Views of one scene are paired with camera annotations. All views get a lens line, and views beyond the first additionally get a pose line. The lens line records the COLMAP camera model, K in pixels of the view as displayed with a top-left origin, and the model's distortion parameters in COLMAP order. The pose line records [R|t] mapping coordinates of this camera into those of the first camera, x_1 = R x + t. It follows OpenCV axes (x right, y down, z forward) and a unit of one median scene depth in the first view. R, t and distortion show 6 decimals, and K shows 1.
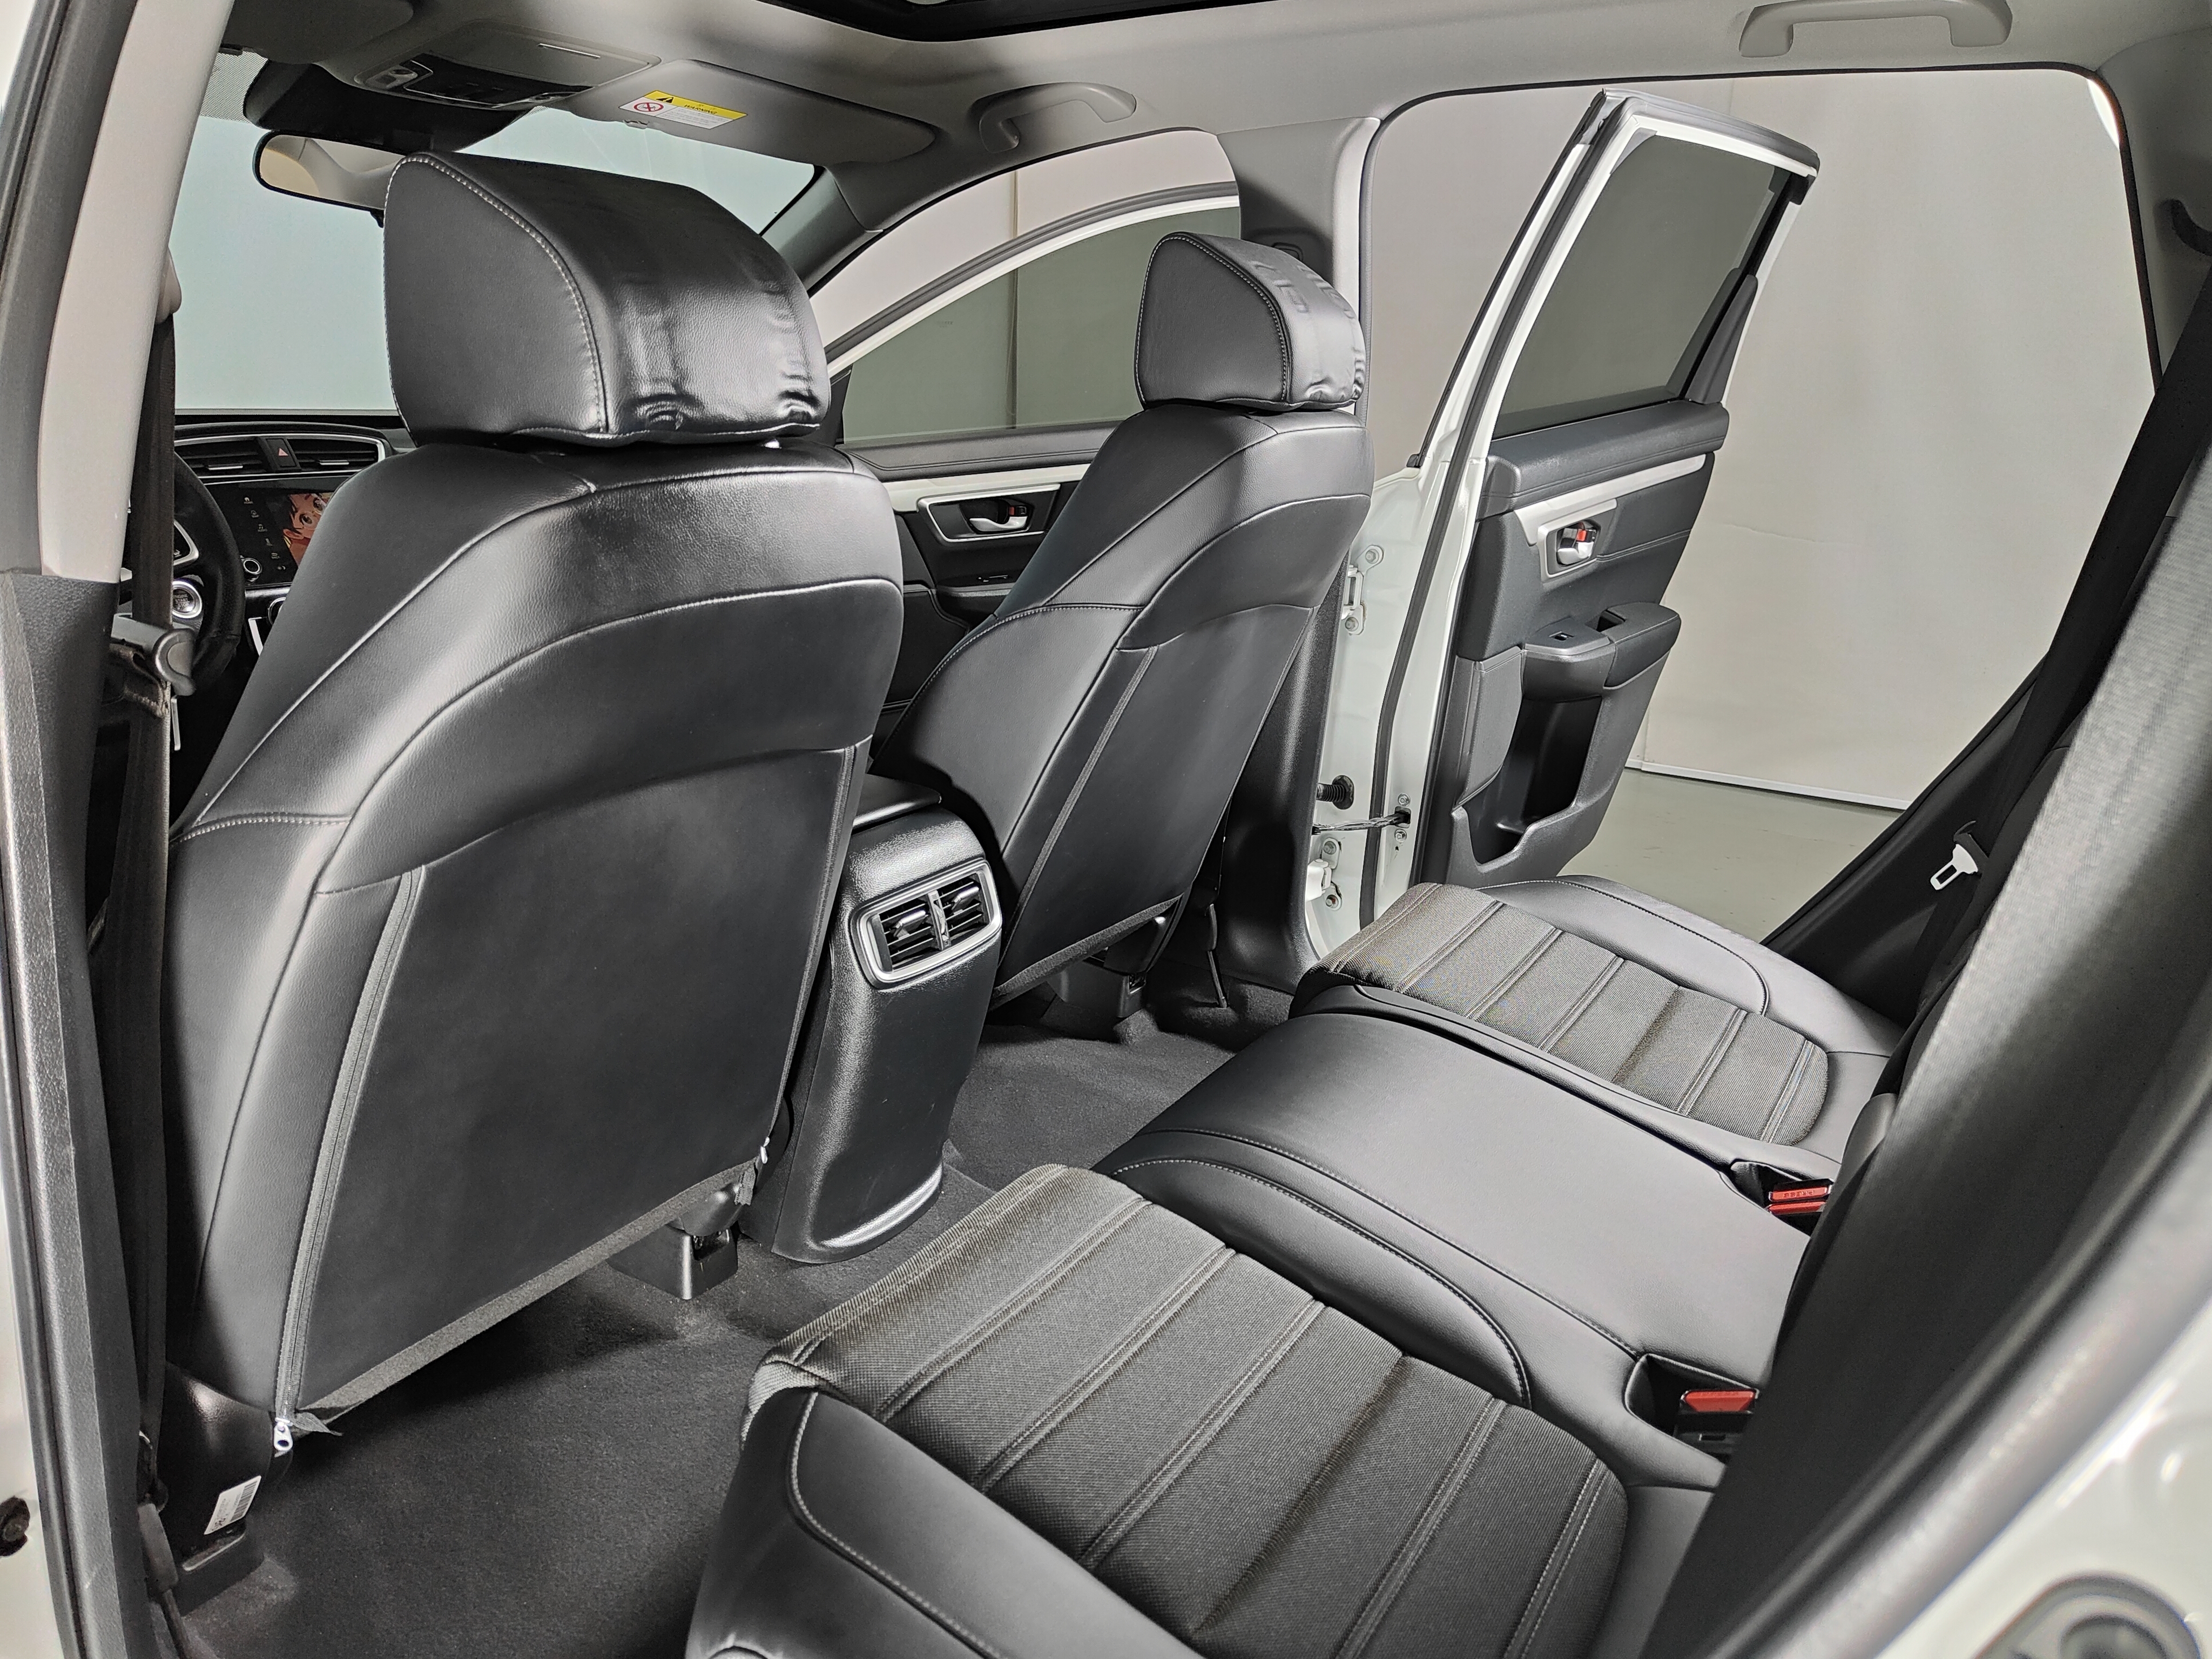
lens RADIAL K [[1547.5, 0, 1119.1], [0, 1547.5, 814.5], [0, 0, 1]] dist [-0.007695, 0.011132]
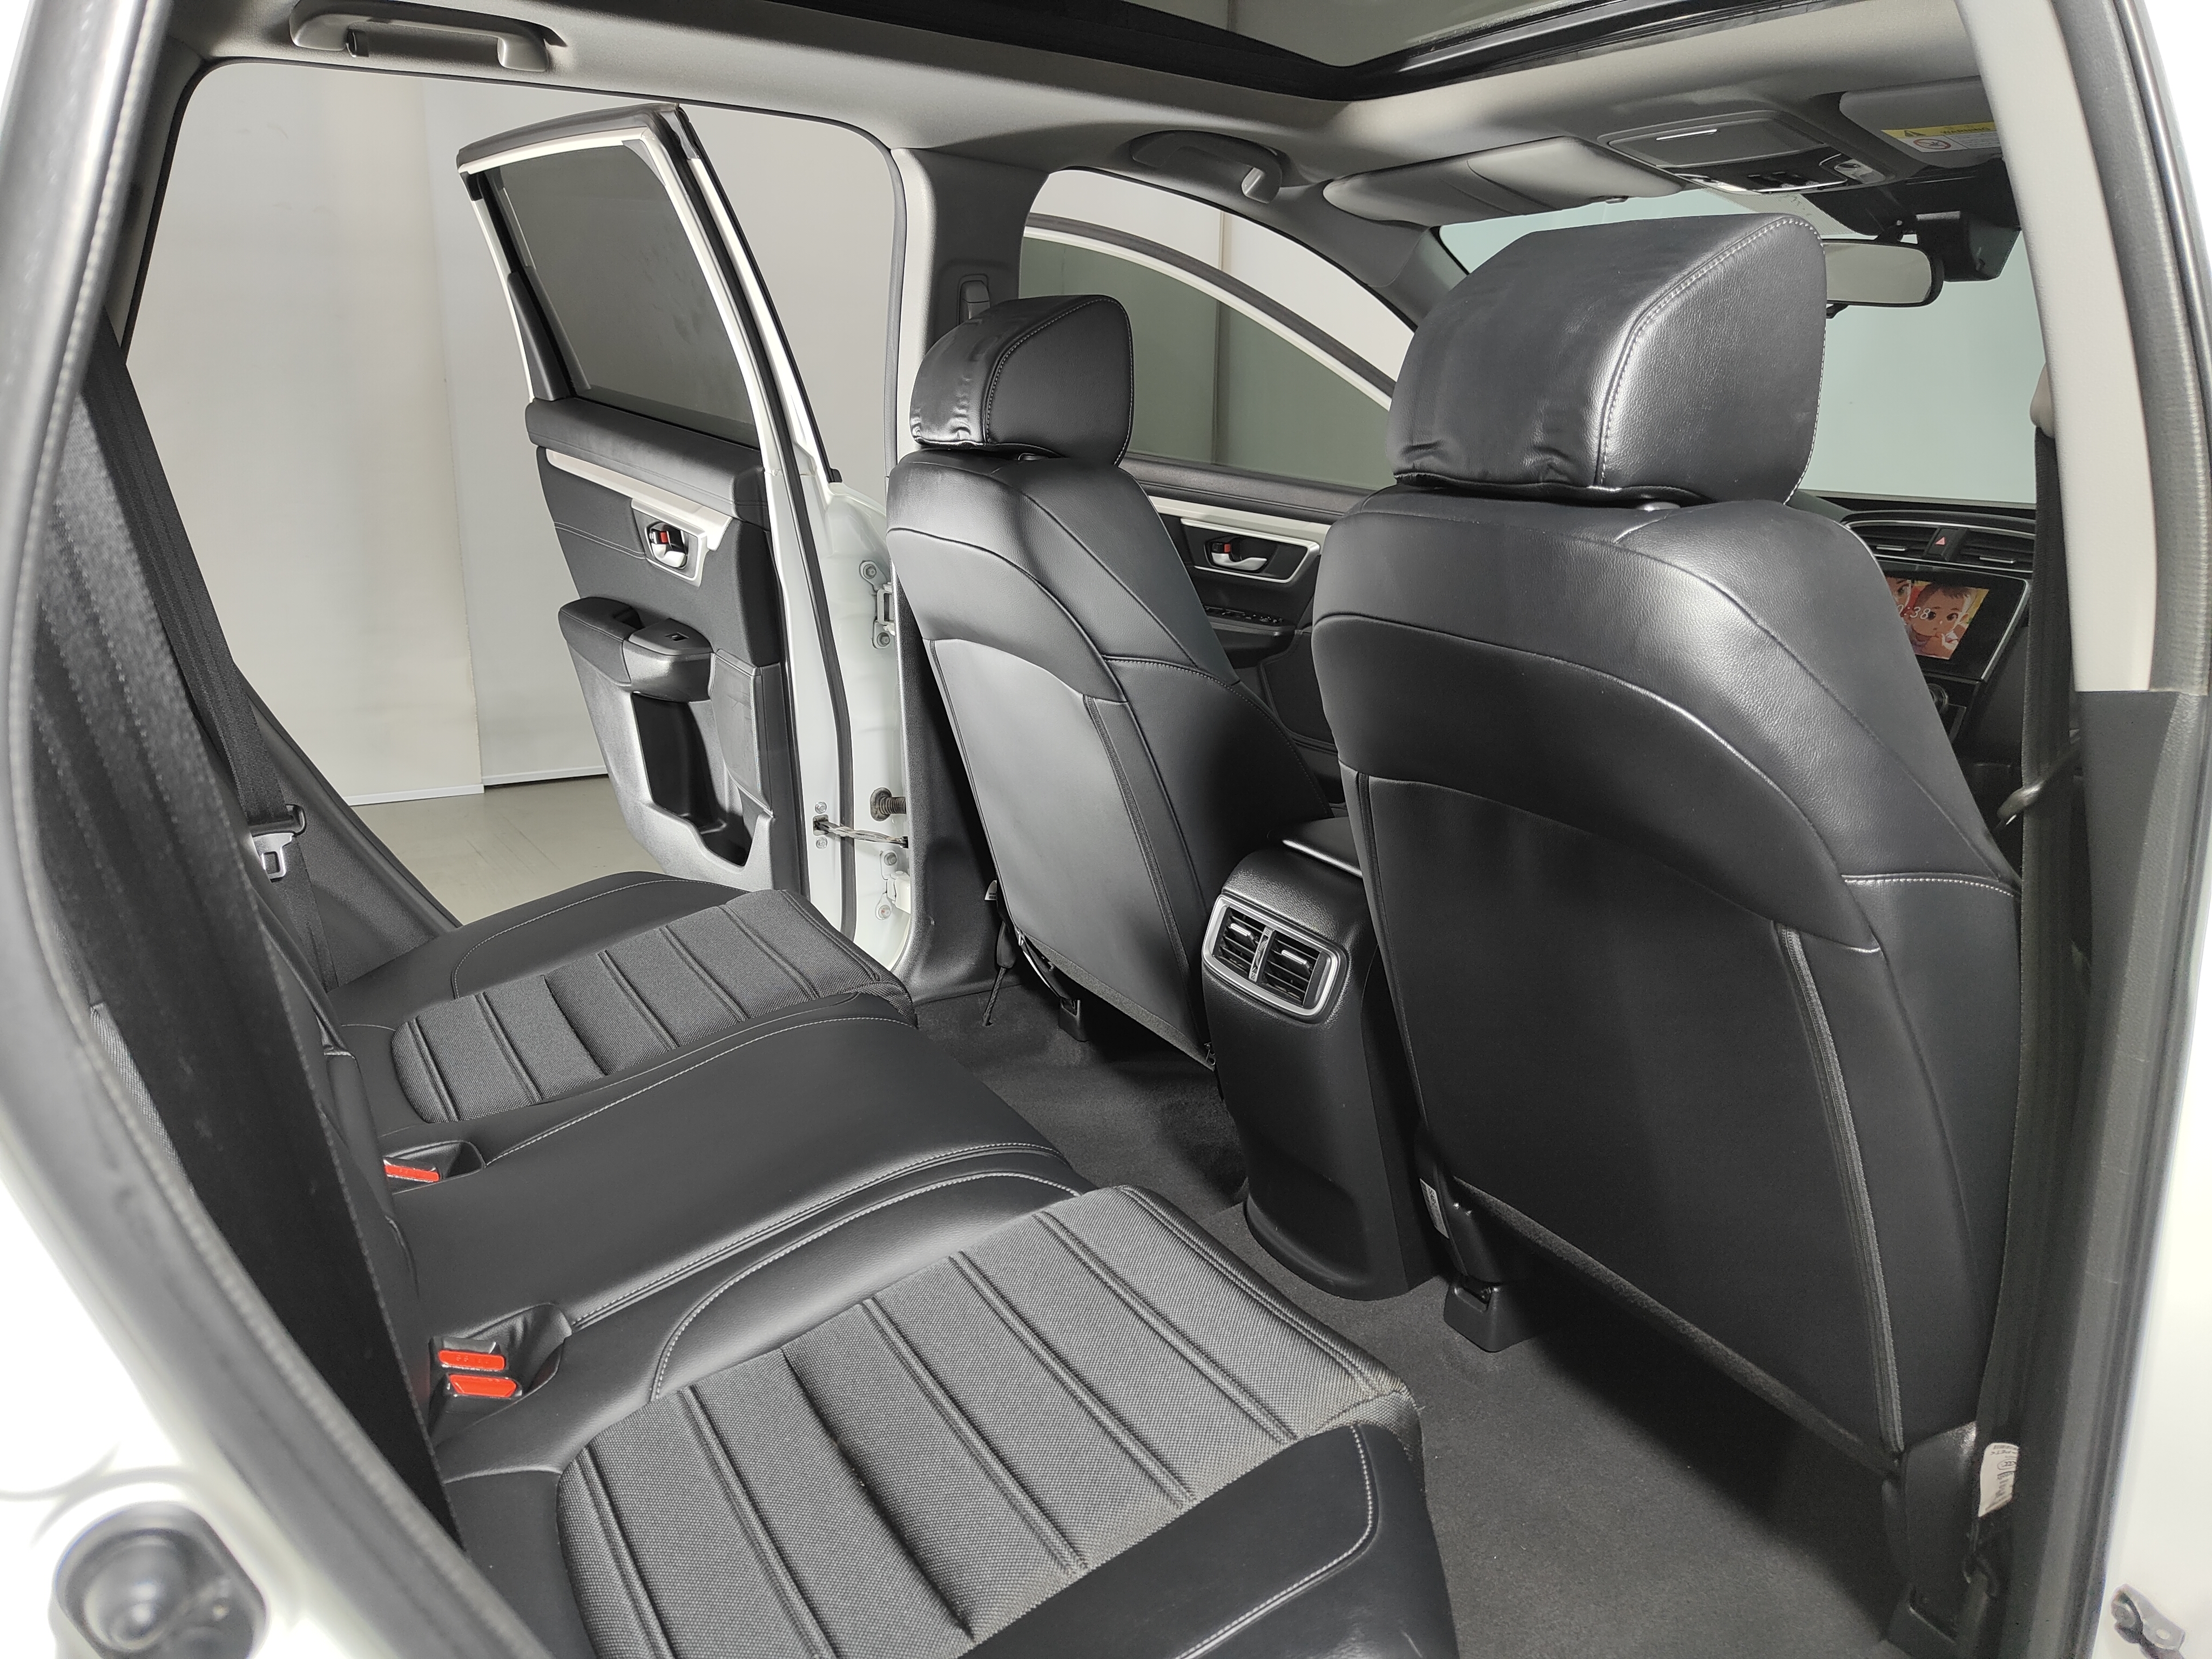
lens RADIAL K [[1547.5, 0, 1103.7], [0, 1547.5, 827.5], [0, 0, 1]] dist [-0.007695, 0.011132]
pose [[-0.479553, 0.192980, -0.856030, 0.712396], [-0.288414, 0.886661, 0.361456, -0.310973], [0.828762, 0.420228, -0.369542, 1.124737]]
